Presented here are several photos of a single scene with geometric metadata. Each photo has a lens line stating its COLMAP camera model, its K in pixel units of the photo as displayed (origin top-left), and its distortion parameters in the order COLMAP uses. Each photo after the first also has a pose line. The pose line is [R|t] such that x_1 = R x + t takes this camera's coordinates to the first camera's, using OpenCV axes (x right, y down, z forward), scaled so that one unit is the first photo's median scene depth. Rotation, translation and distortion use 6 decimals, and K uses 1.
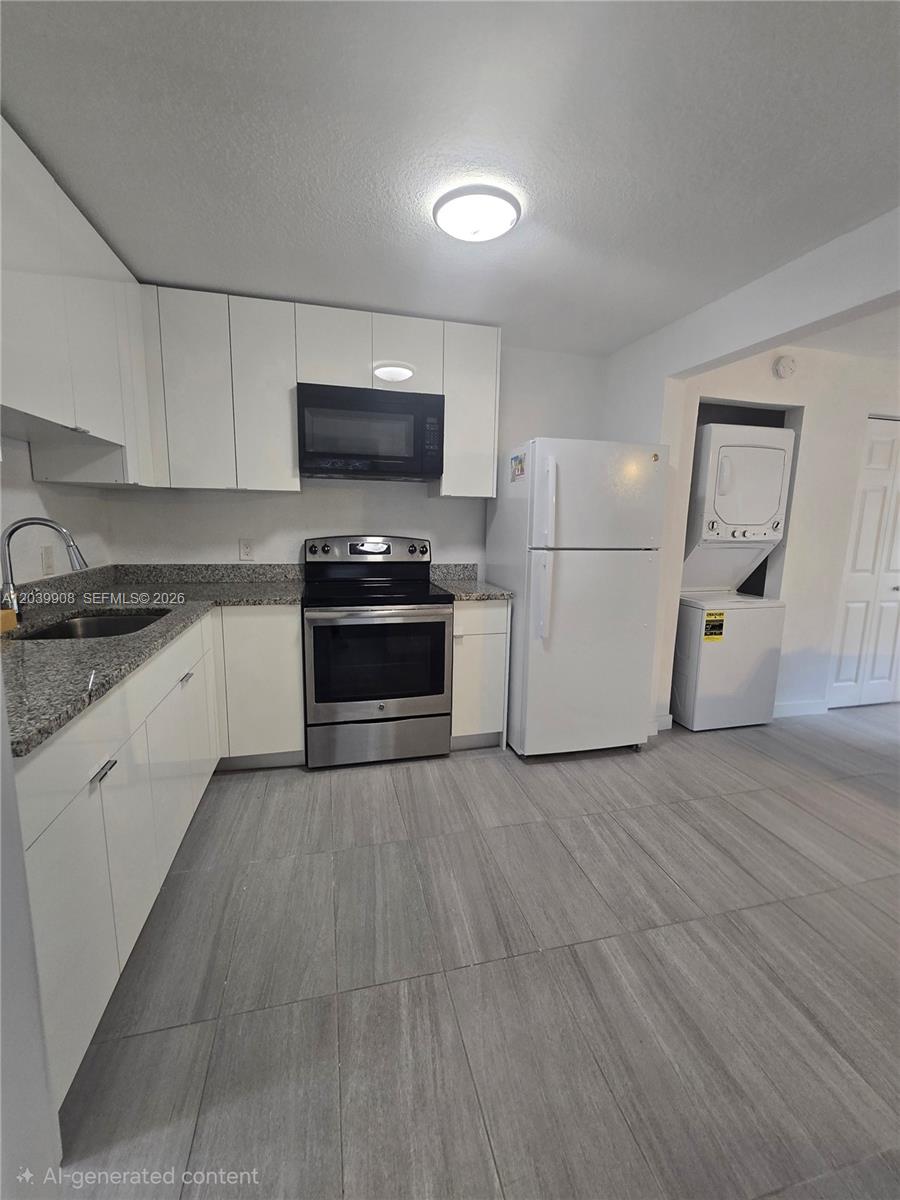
lens RADIAL K [[491.4, 0, 446.7], [0, 491.4, 594.1], [0, 0, 1]] dist [-0.002154, 0.000128]
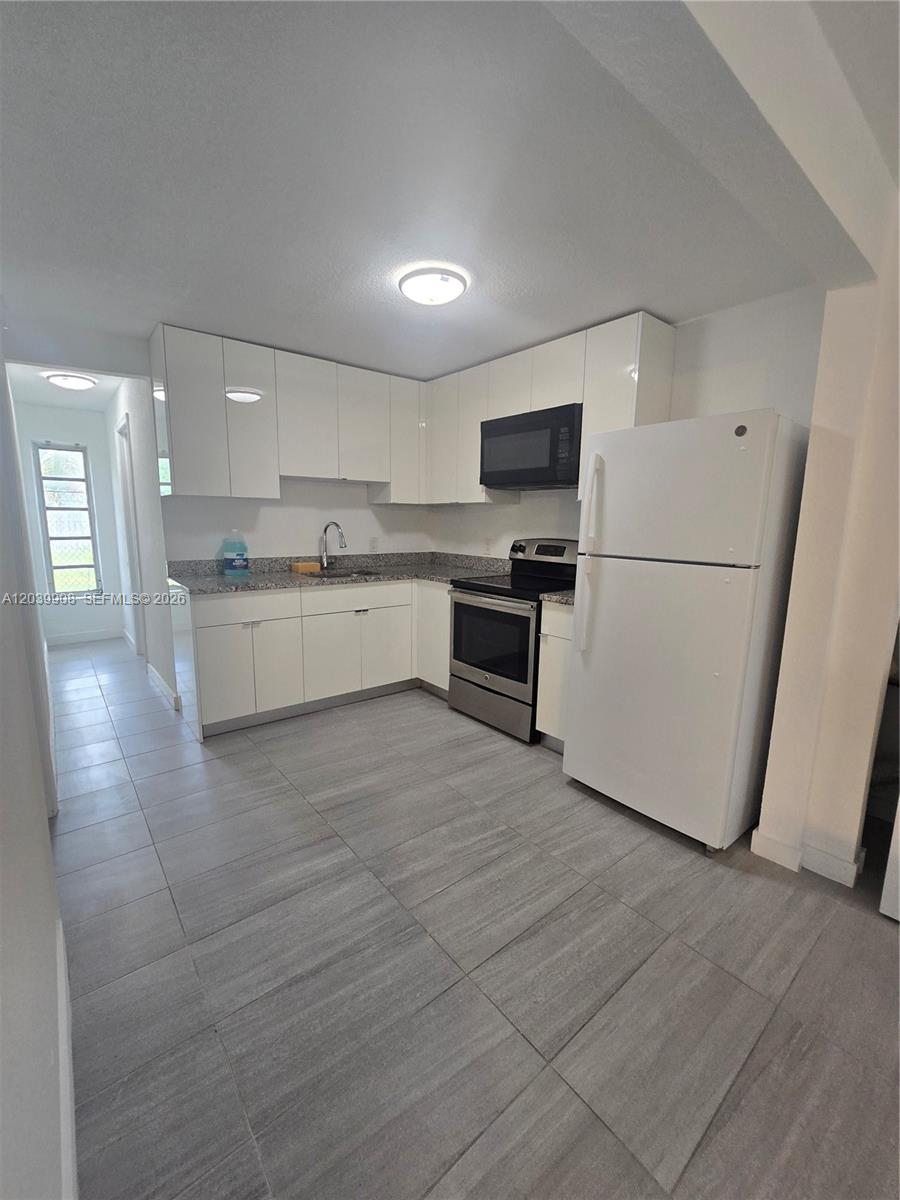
lens RADIAL K [[489.3, 0, 450.0], [0, 489.3, 600.0], [0, 0, 1]] dist [-0.002051, -0.000054]
pose [[0.428964, 0.136154, -0.893002, 0.940021], [-0.144586, 0.986179, 0.080906, -0.047443], [0.891675, 0.094410, 0.442721, 0.387818]]
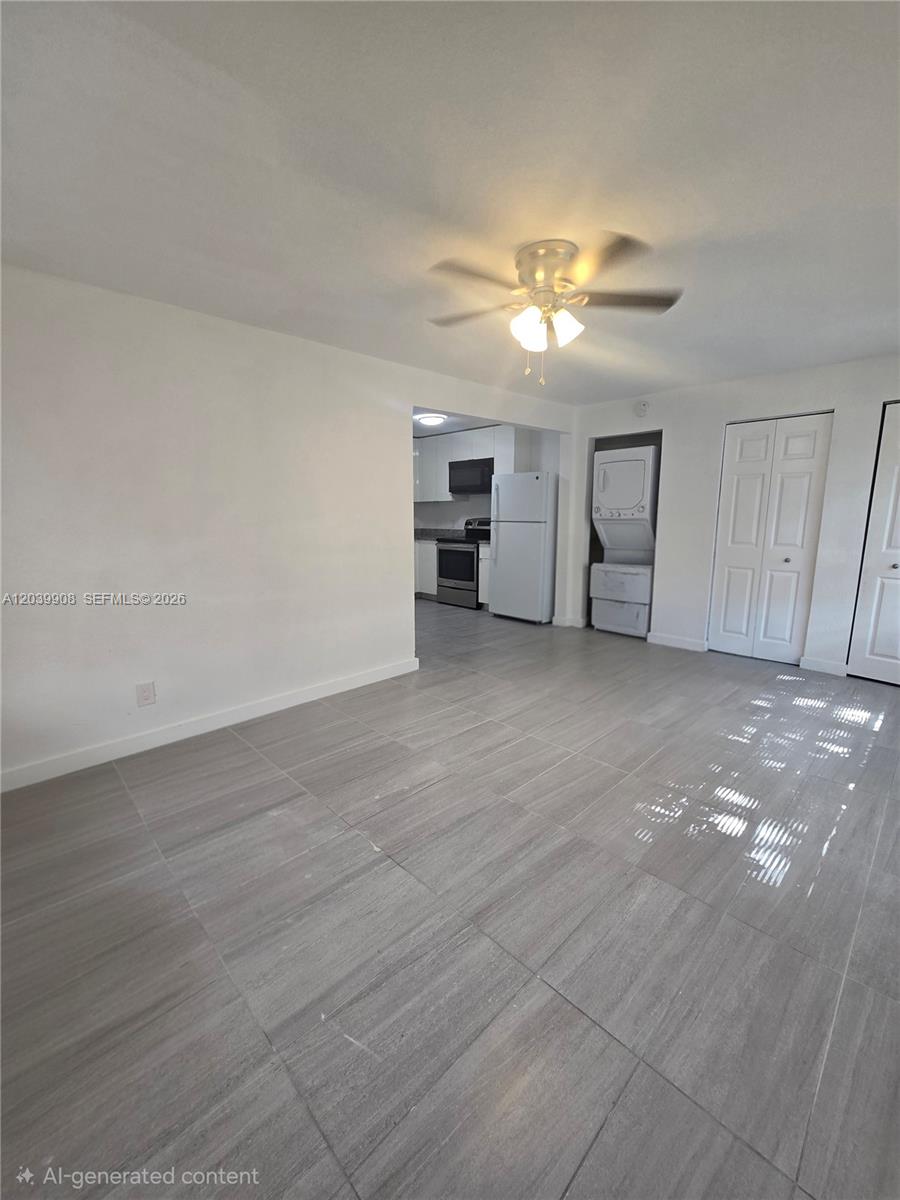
lens RADIAL K [[489.3, 0, 450.0], [0, 489.3, 600.0], [0, 0, 1]] dist [-0.002051, -0.000054]
pose [[0.507792, 0.130222, -0.851581, 2.203053], [-0.118278, 0.989687, 0.080812, 0.120346], [0.853322, 0.059688, 0.517957, -0.386063]]
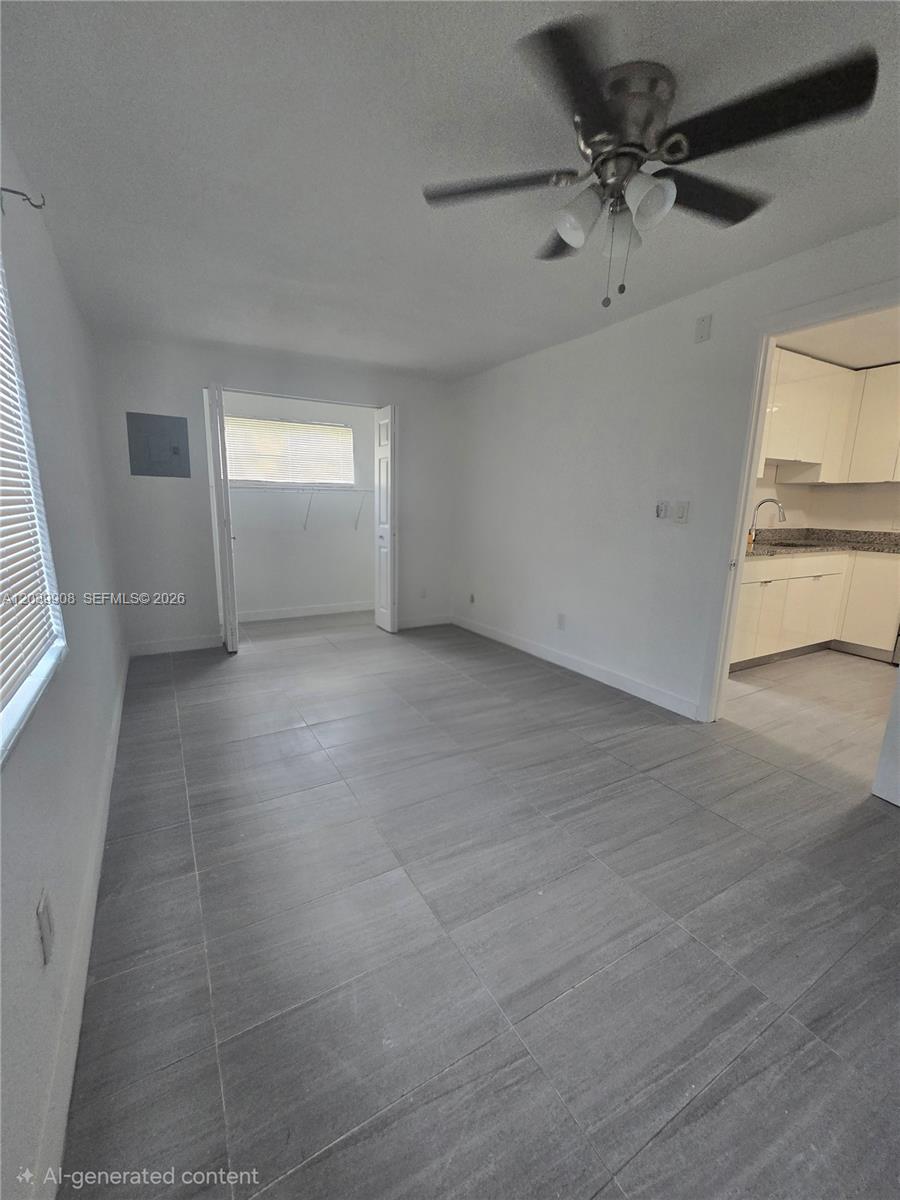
lens RADIAL K [[489.3, 0, 450.0], [0, 489.3, 600.0], [0, 0, 1]] dist [-0.002051, -0.000054]
pose [[0.277814, 0.176952, -0.944197, 0.770565], [-0.160311, 0.977645, 0.136052, 0.182912], [0.947164, 0.113568, 0.299971, -0.824253]]
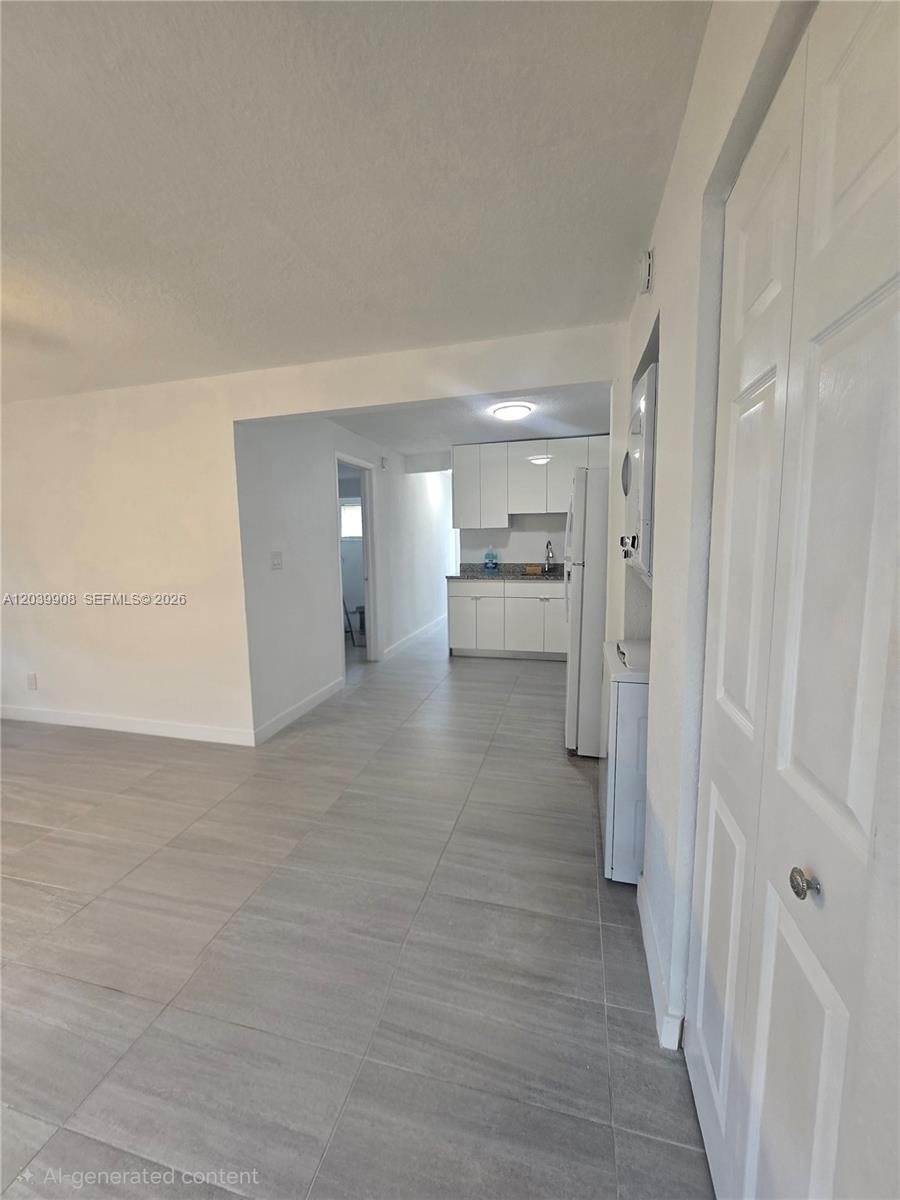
lens RADIAL K [[491.4, 0, 446.7], [0, 491.4, 594.1], [0, 0, 1]] dist [-0.002154, 0.000128]
pose [[-0.478556, 0.084782, -0.873954, 1.647390], [-0.128302, 0.977893, 0.165120, -0.184772], [0.868633, 0.191149, -0.457098, 1.387024]]
